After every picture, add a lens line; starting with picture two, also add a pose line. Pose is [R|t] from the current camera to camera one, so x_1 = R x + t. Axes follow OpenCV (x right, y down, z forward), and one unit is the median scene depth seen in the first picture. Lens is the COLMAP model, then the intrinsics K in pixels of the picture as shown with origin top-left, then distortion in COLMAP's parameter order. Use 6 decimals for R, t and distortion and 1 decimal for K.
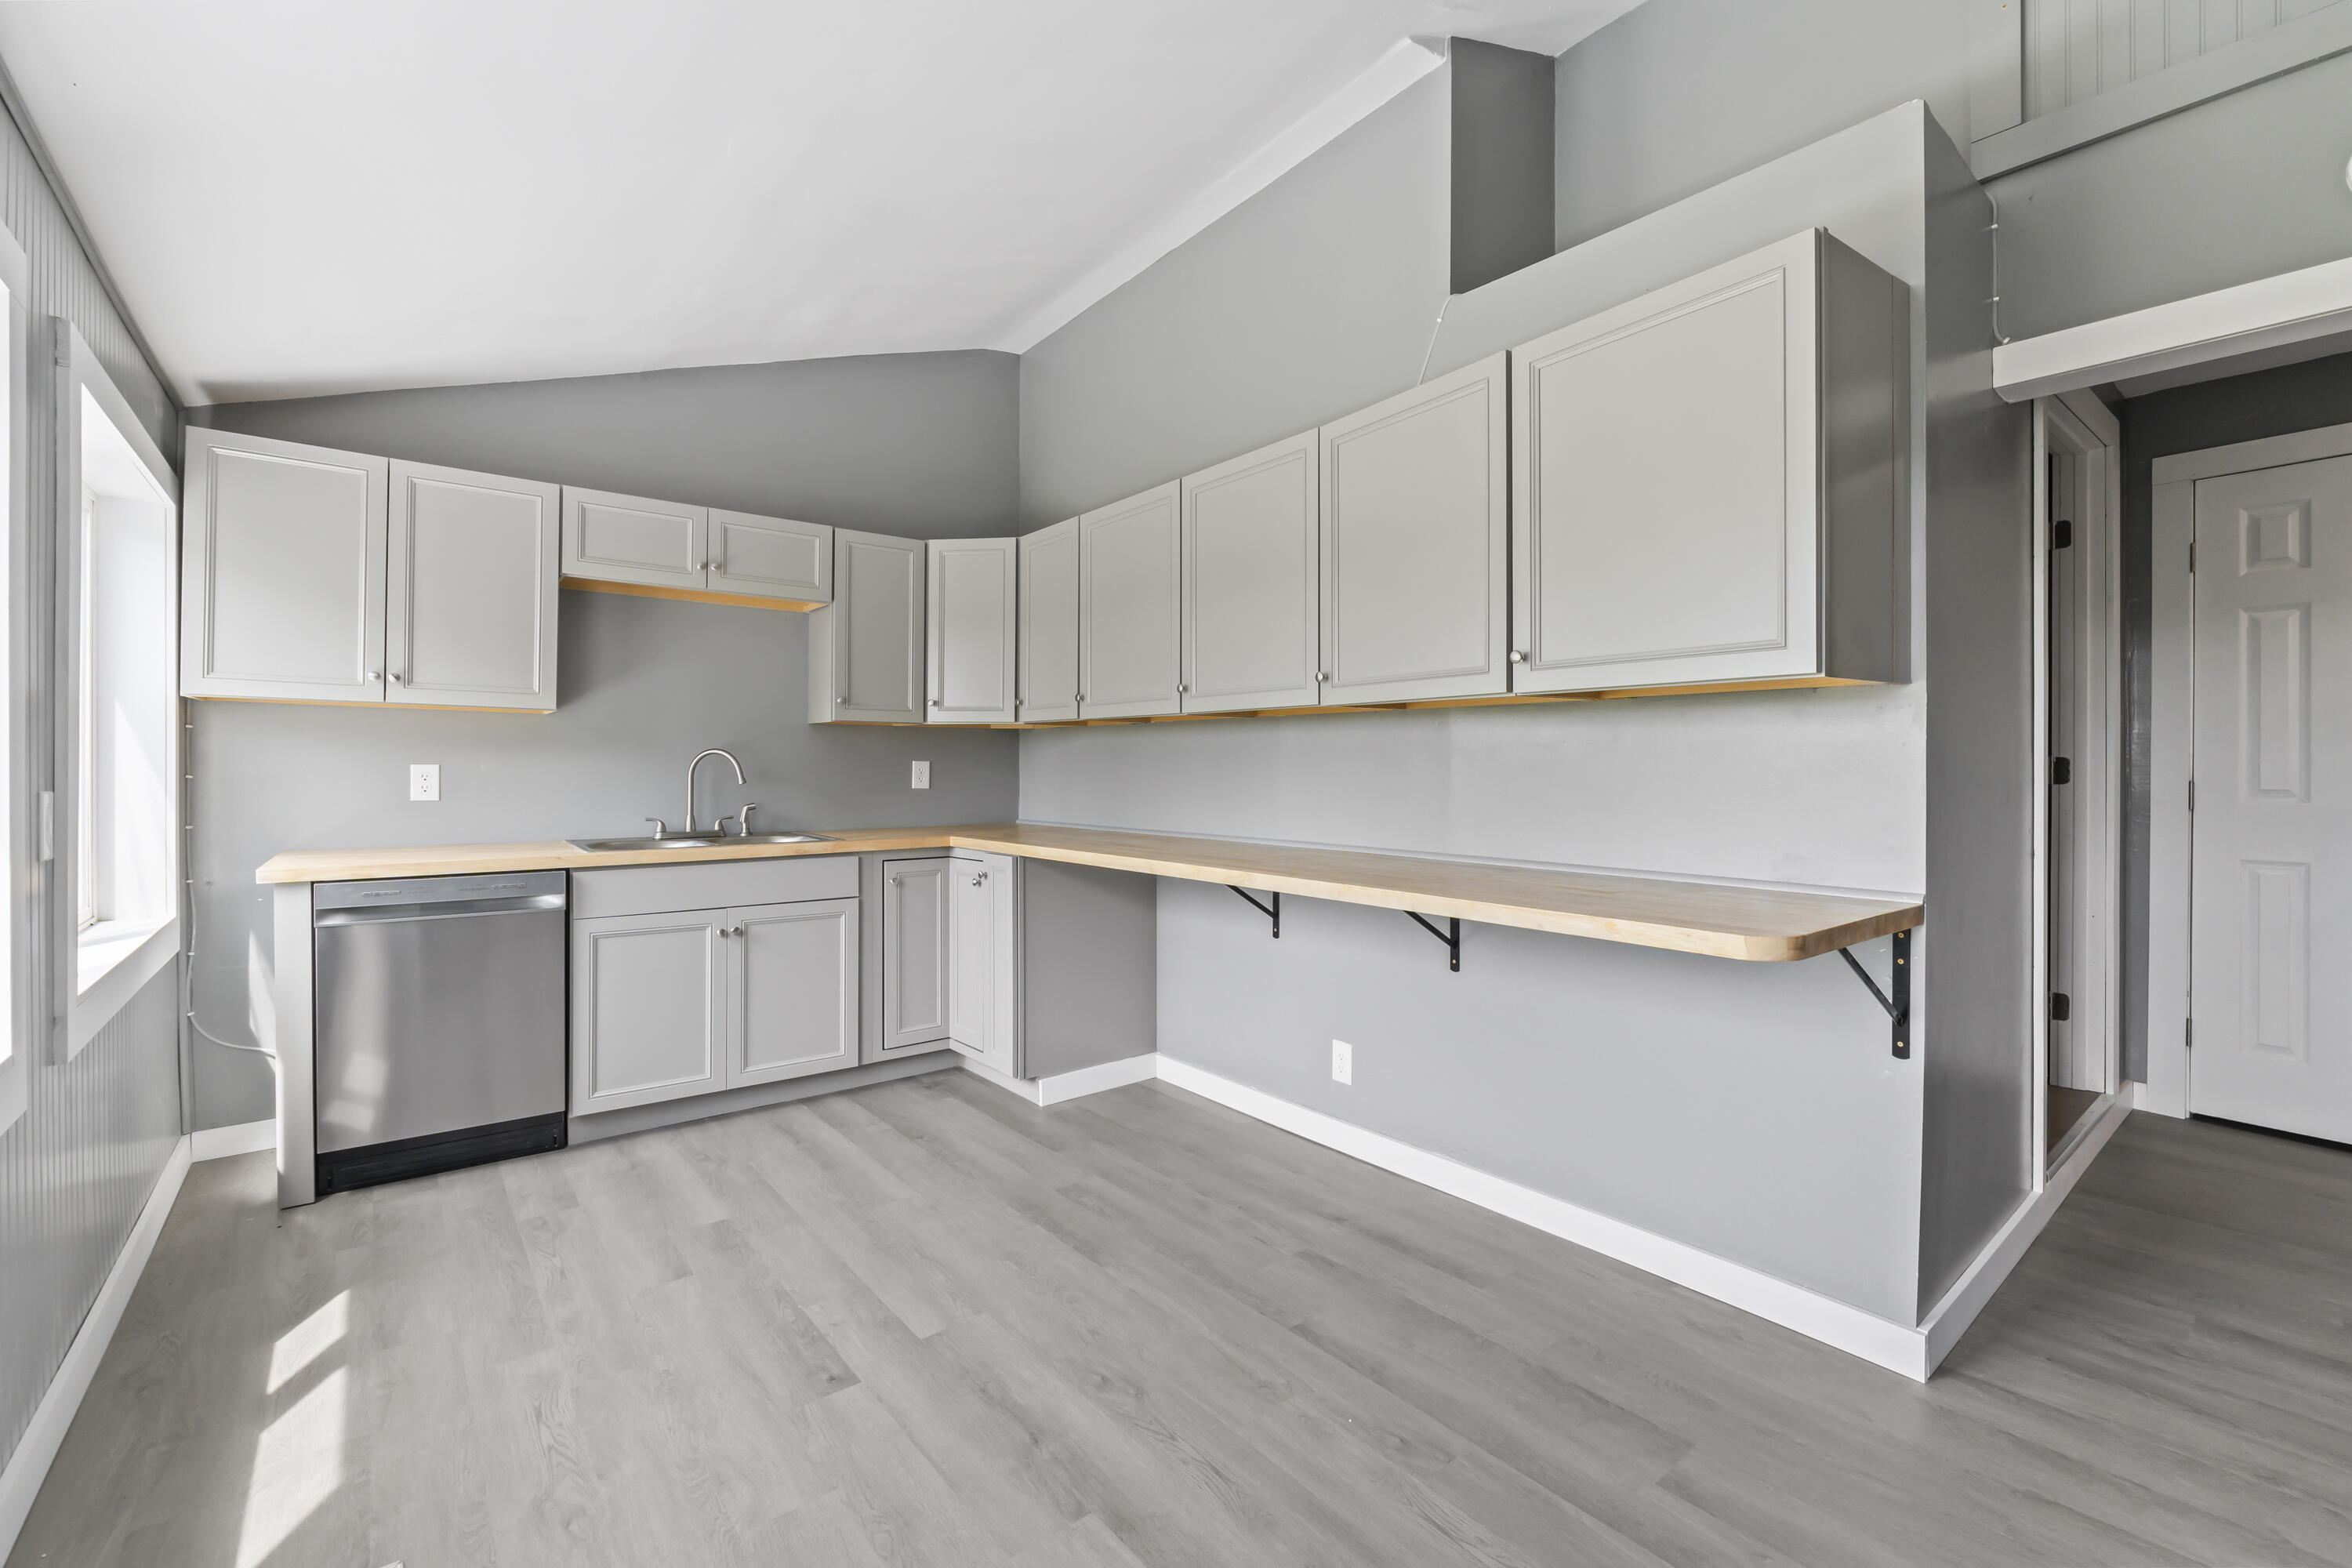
lens RADIAL K [[987.0, 0, 1164.6], [0, 987.0, 768.8], [0, 0, 1]] dist [-0.004658, -0.000785]
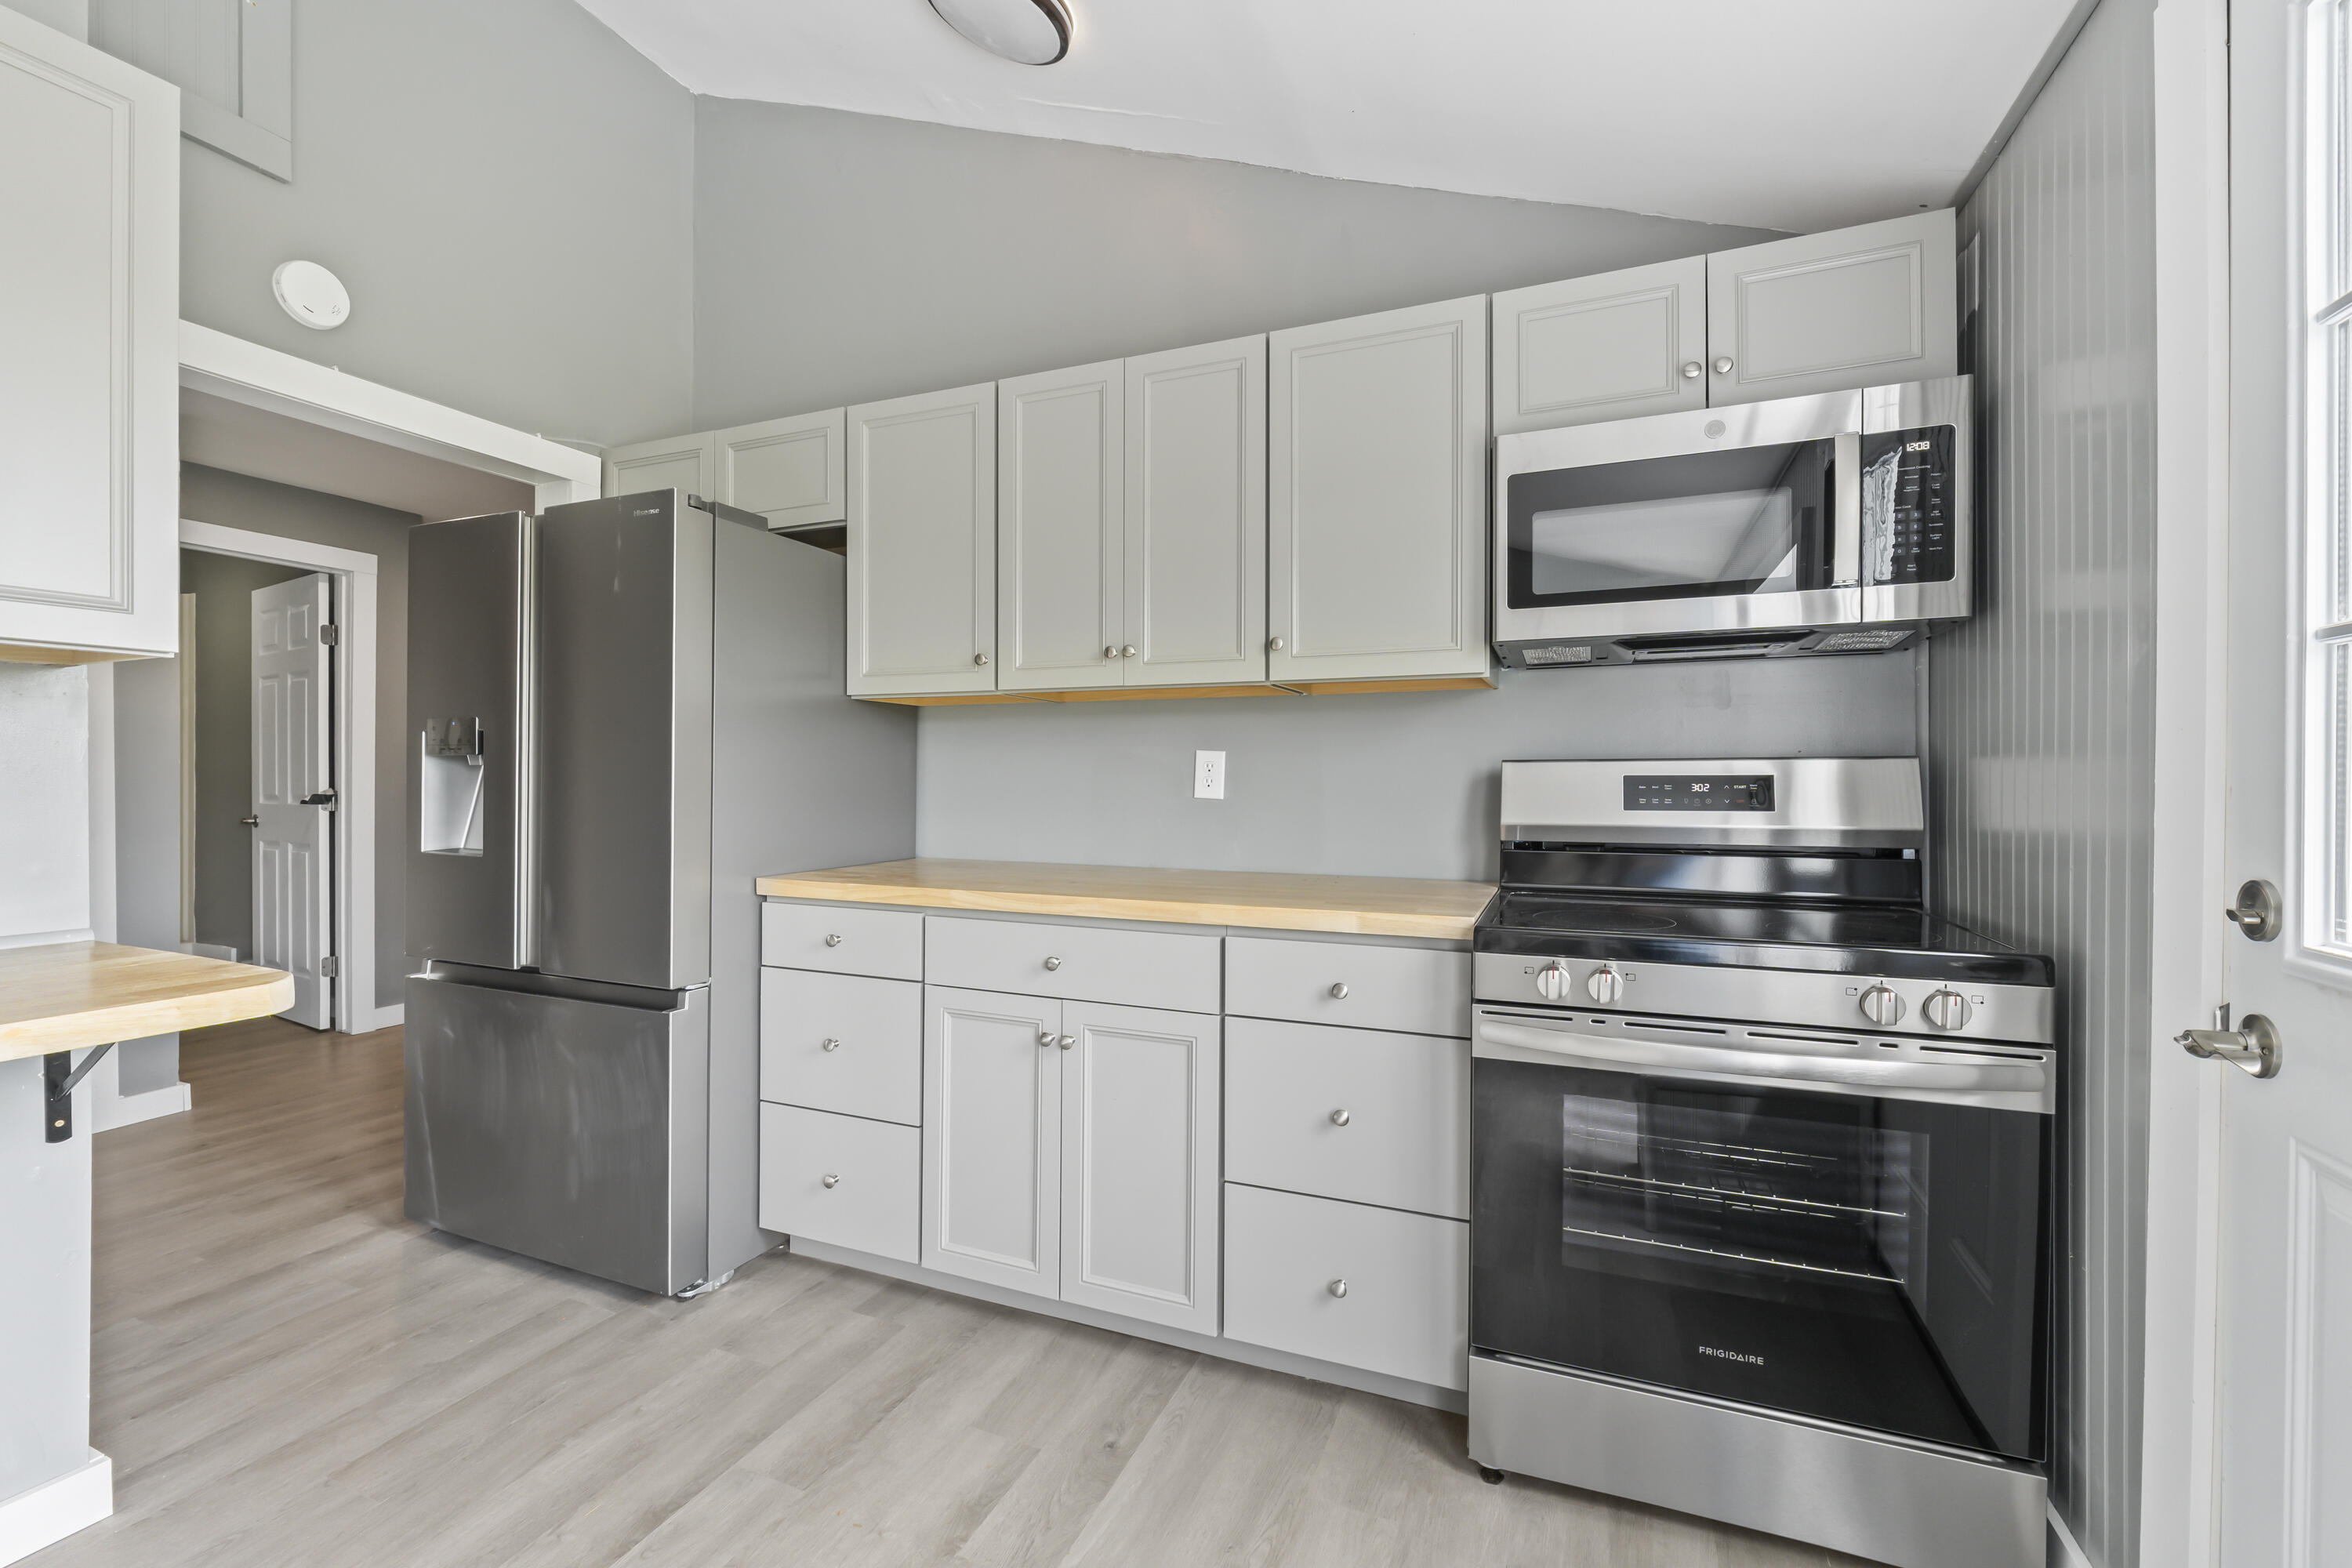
lens RADIAL K [[1002.0, 0, 1149.4], [0, 1002.0, 784.1], [0, 0, 1]] dist [-0.007775, -0.000273]
pose [[-0.483702, -0.003657, 0.875225, -0.411304], [0.000688, 0.999989, 0.004559, 0.005244], [-0.875232, 0.002808, -0.483694, 0.687464]]
